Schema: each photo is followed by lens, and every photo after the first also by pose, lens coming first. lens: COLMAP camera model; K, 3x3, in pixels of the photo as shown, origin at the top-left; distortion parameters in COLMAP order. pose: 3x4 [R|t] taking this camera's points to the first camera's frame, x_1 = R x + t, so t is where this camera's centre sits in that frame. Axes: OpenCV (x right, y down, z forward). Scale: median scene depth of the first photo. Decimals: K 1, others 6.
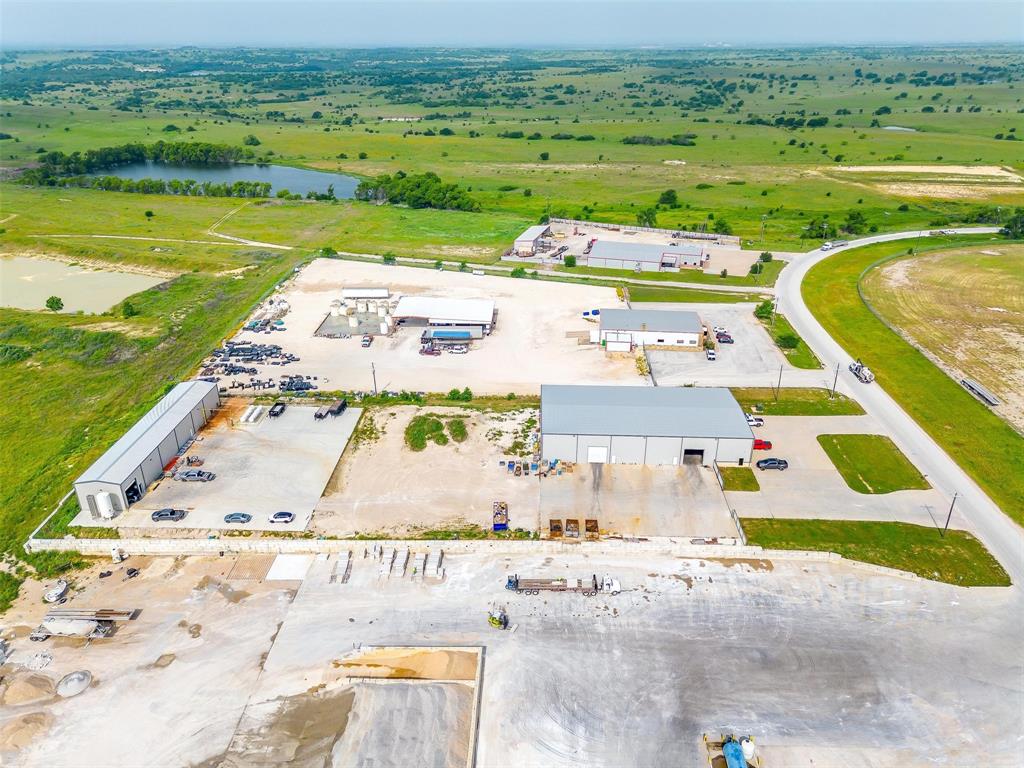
lens RADIAL K [[726.5, 0, 517.1], [0, 726.5, 383.6], [0, 0, 1]] dist [0.075056, -0.069786]
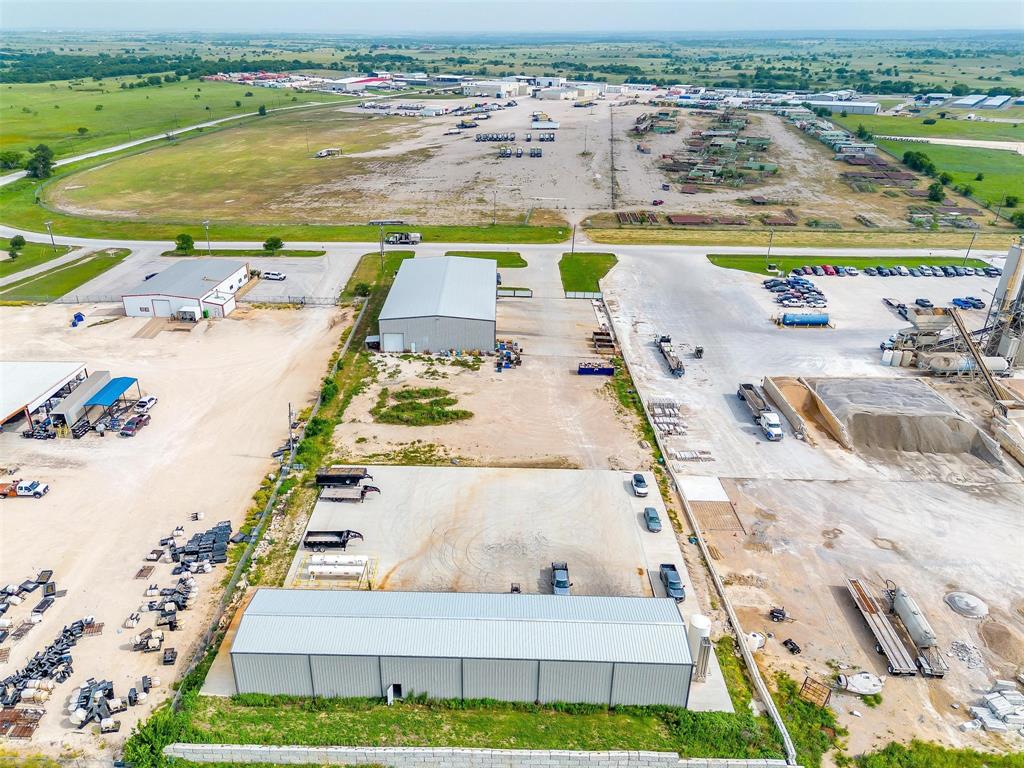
lens RADIAL K [[750.9, 0, 477.2], [0, 750.9, 387.4], [0, 0, 1]] dist [0.071268, -0.058742]
pose [[-0.002825, -0.430555, 0.902560, -0.821387], [0.434612, 0.812335, 0.388875, -0.233050], [-0.900613, 0.393363, 0.184829, 0.805556]]
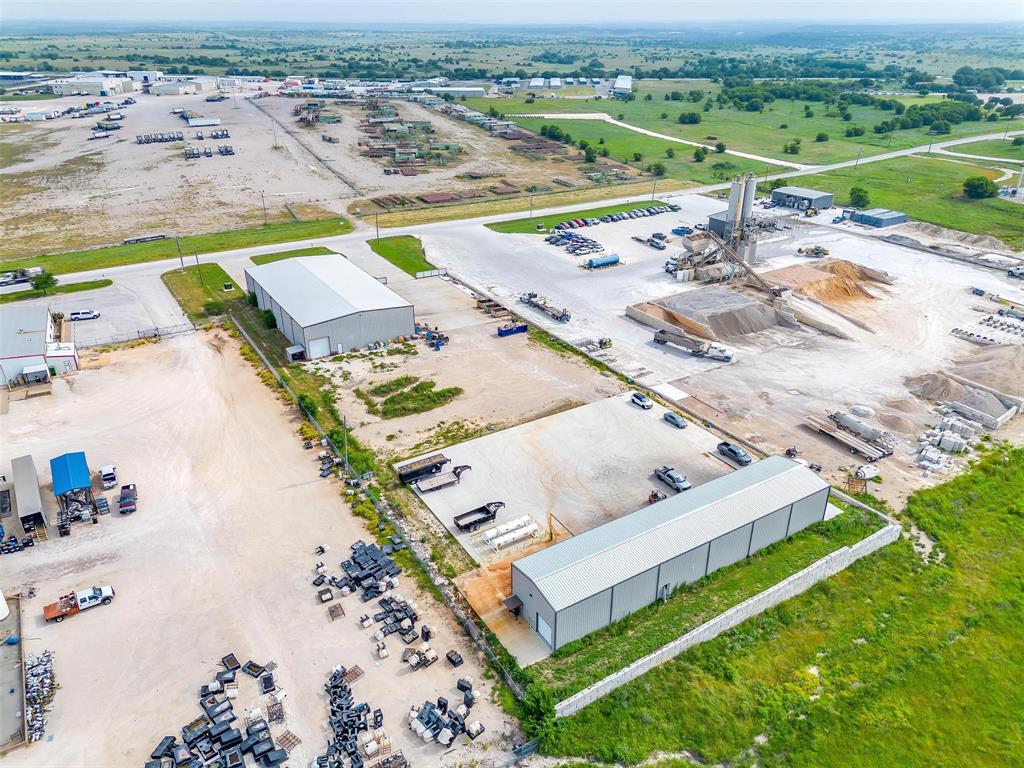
lens RADIAL K [[726.5, 0, 517.1], [0, 726.5, 383.6], [0, 0, 1]] dist [0.075056, -0.069786]
pose [[-0.559757, -0.370309, 0.741312, -0.764510], [0.359675, 0.697358, 0.619940, -0.393182], [-0.746529, 0.613647, -0.257160, 1.122098]]
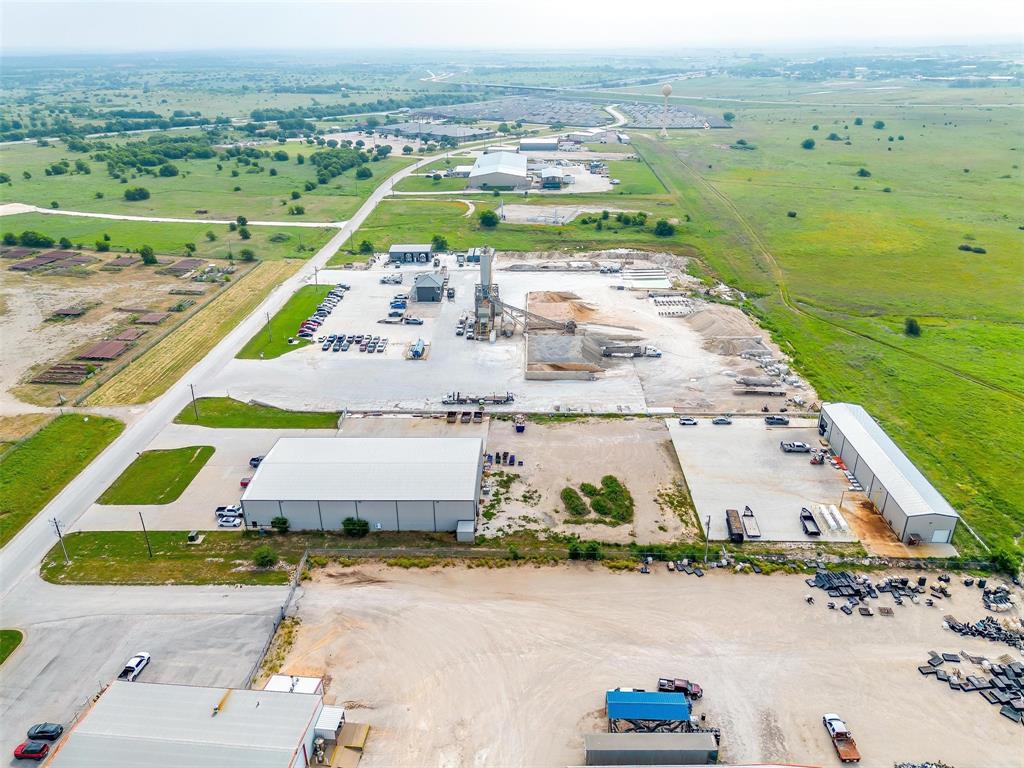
lens RADIAL K [[717.3, 0, 509.1], [0, 717.3, 383.4], [0, 0, 1]] dist [0.068880, -0.065275]
pose [[-0.999946, 0.008699, 0.005636, -0.010302], [0.009852, 0.628740, 0.777553, -0.711528], [0.003221, 0.777567, -0.628792, 1.456583]]
